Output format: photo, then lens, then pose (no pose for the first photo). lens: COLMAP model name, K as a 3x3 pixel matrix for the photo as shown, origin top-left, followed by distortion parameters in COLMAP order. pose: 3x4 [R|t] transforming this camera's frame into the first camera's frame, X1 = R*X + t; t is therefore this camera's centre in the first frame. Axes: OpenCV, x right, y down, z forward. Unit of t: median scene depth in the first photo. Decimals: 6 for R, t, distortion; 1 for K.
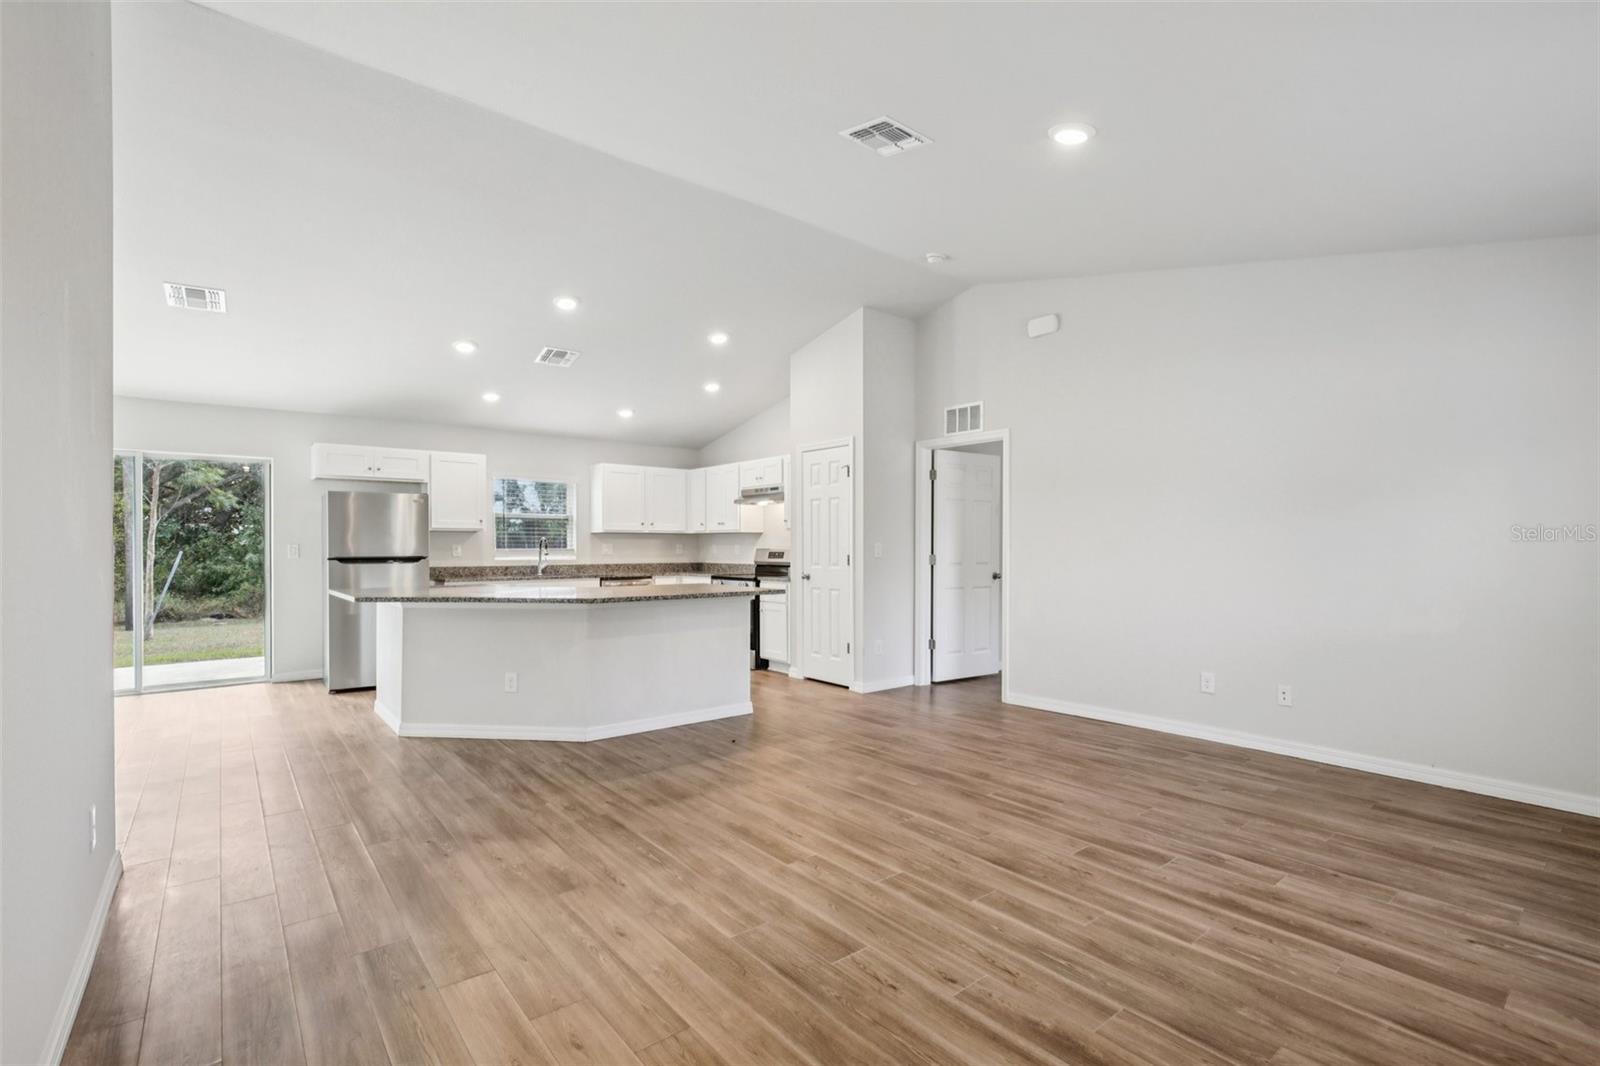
lens RADIAL K [[730.6, 0, 793.5], [0, 730.6, 541.9], [0, 0, 1]] dist [-0.005683, 0.001314]
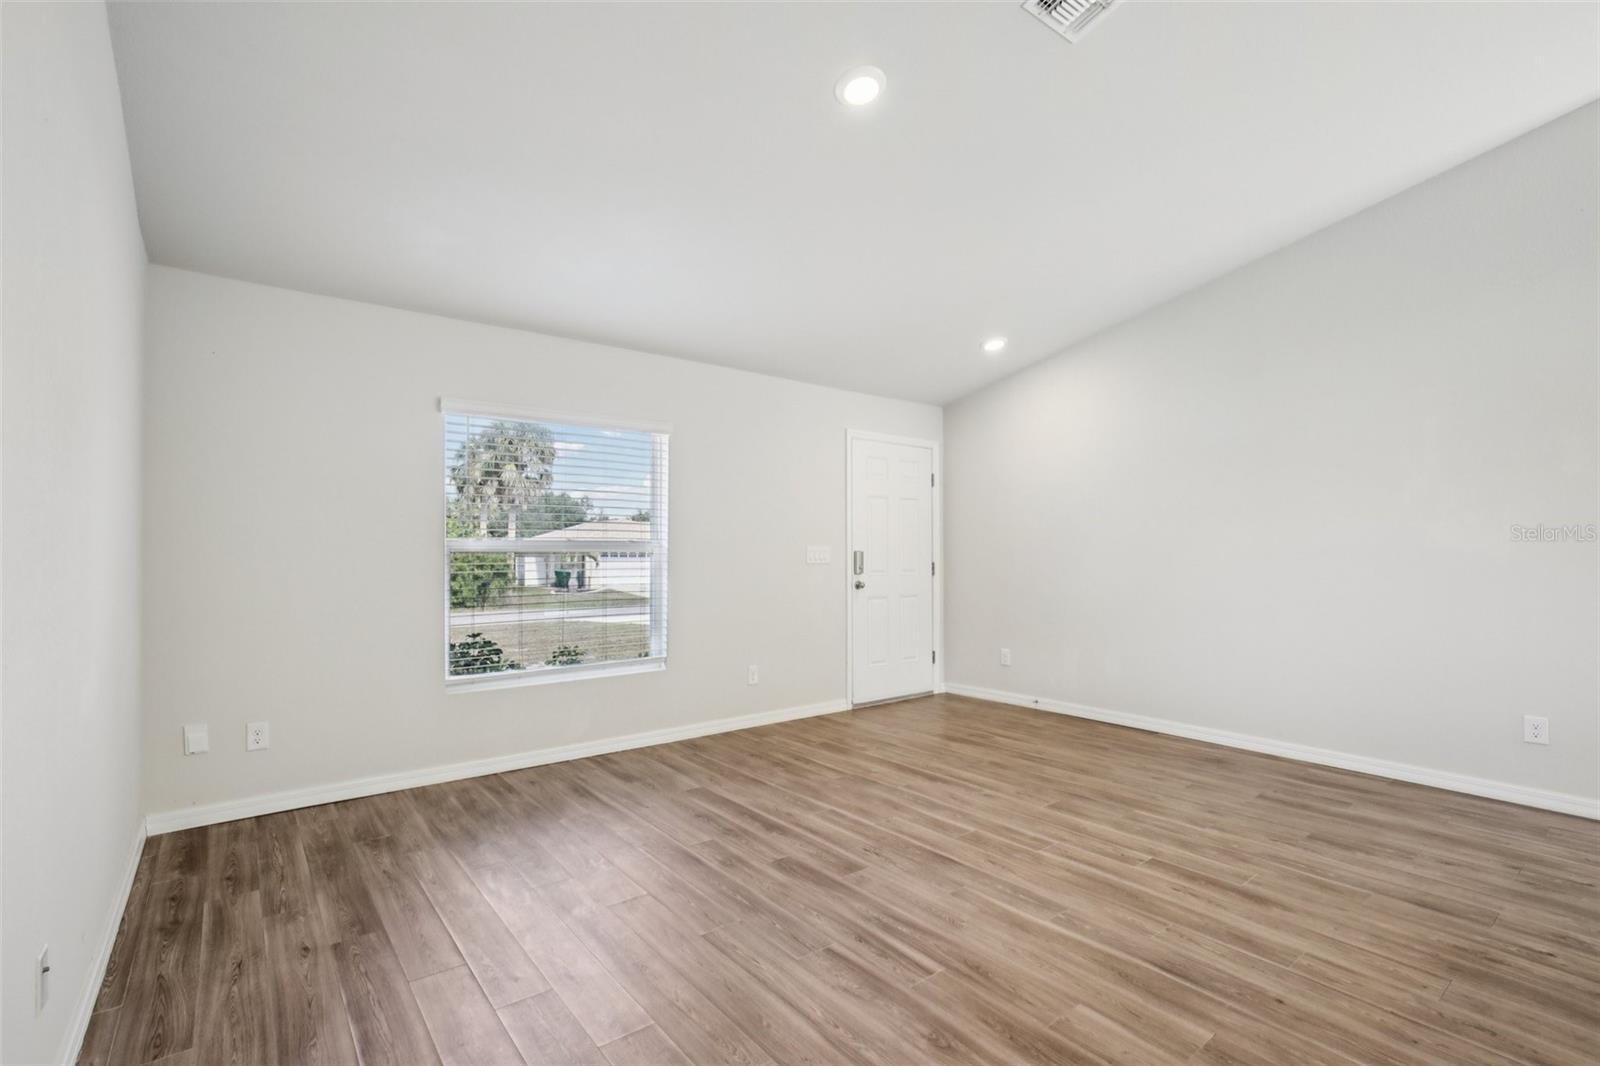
lens RADIAL K [[730.6, 0, 798.3], [0, 730.6, 538.7], [0, 0, 1]] dist [-0.005683, 0.001314]
pose [[-0.999962, -0.003100, 0.008200, 0.489188], [-0.003361, 0.999482, -0.032021, 0.026057], [-0.008096, -0.032047, -0.999454, 2.063084]]
